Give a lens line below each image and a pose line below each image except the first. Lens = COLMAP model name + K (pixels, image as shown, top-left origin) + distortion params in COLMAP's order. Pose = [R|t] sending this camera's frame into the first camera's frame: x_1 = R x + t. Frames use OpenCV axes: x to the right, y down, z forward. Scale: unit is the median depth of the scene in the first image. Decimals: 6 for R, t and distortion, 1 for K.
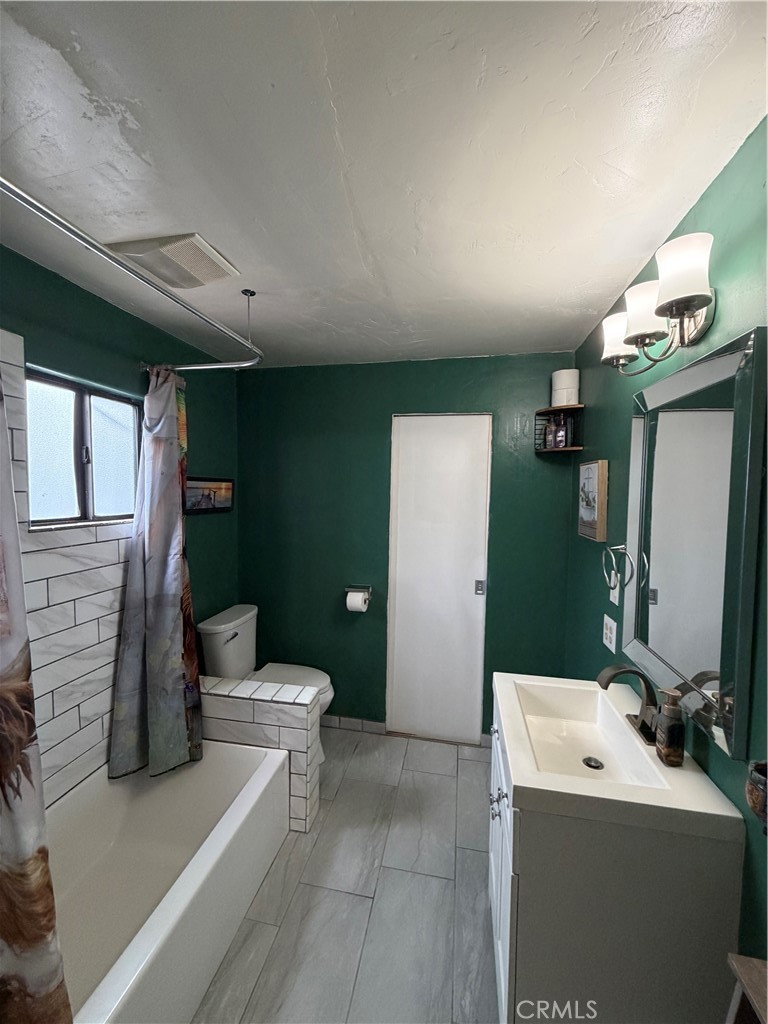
lens RADIAL K [[409.4, 0, 388.5], [0, 409.4, 508.6], [0, 0, 1]] dist [0.000095, 0.000198]
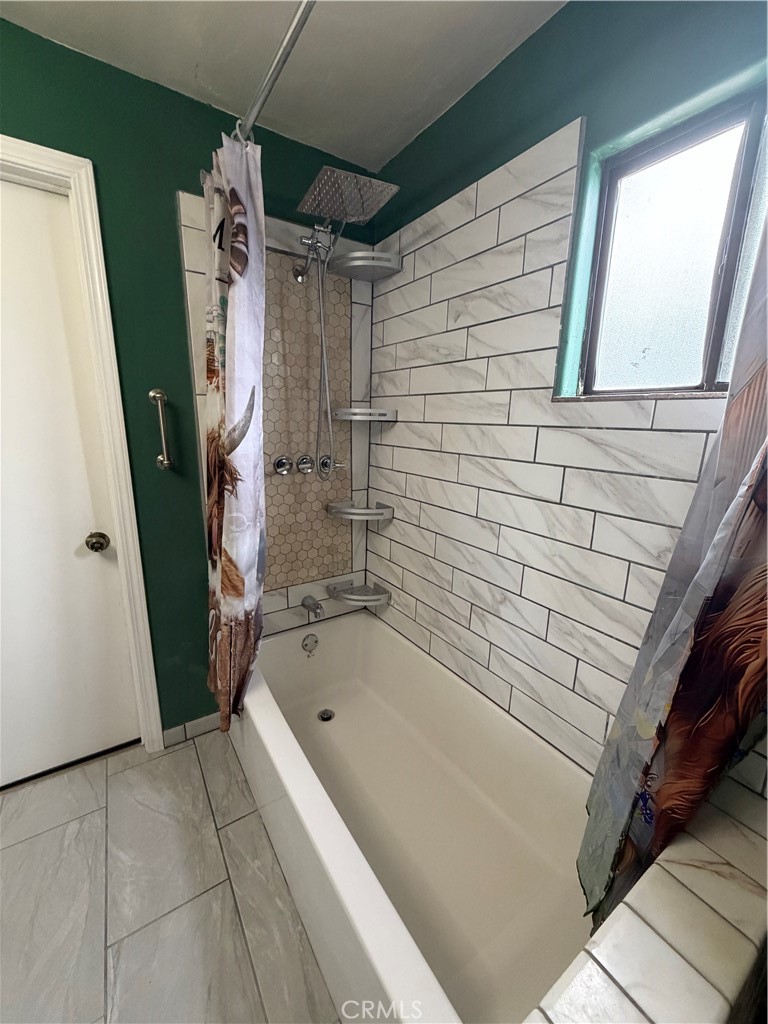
lens RADIAL K [[409.4, 0, 383.2], [0, 409.4, 509.3], [0, 0, 1]] dist [0.000095, 0.000198]
pose [[-0.720288, 0.123937, -0.682514, -0.061413], [-0.063160, 0.968105, 0.242453, 0.076722], [0.690794, 0.217743, -0.689486, 1.176459]]
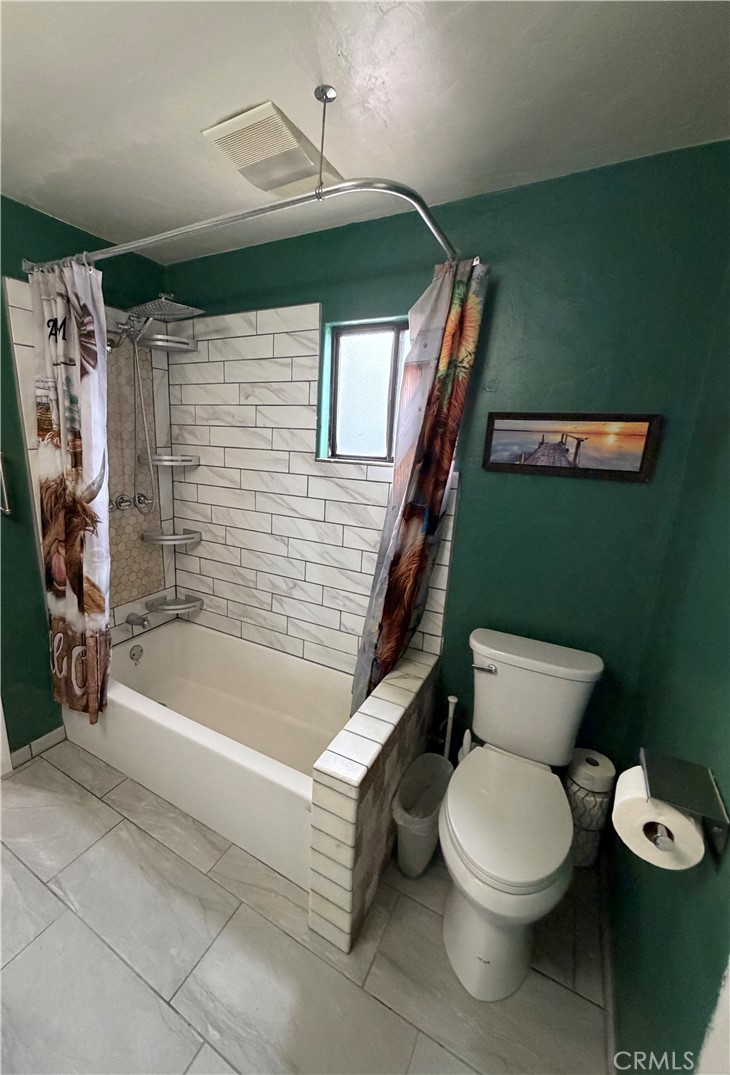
lens RADIAL K [[427.9, 0, 325.4], [0, 427.9, 536.2], [0, 0, 1]] dist [0.001675, 0.000084]
pose [[-0.334954, 0.194328, -0.921978, 0.379989], [-0.085421, 0.968209, 0.235106, -0.030209], [0.938355, 0.157506, -0.307705, 1.288119]]
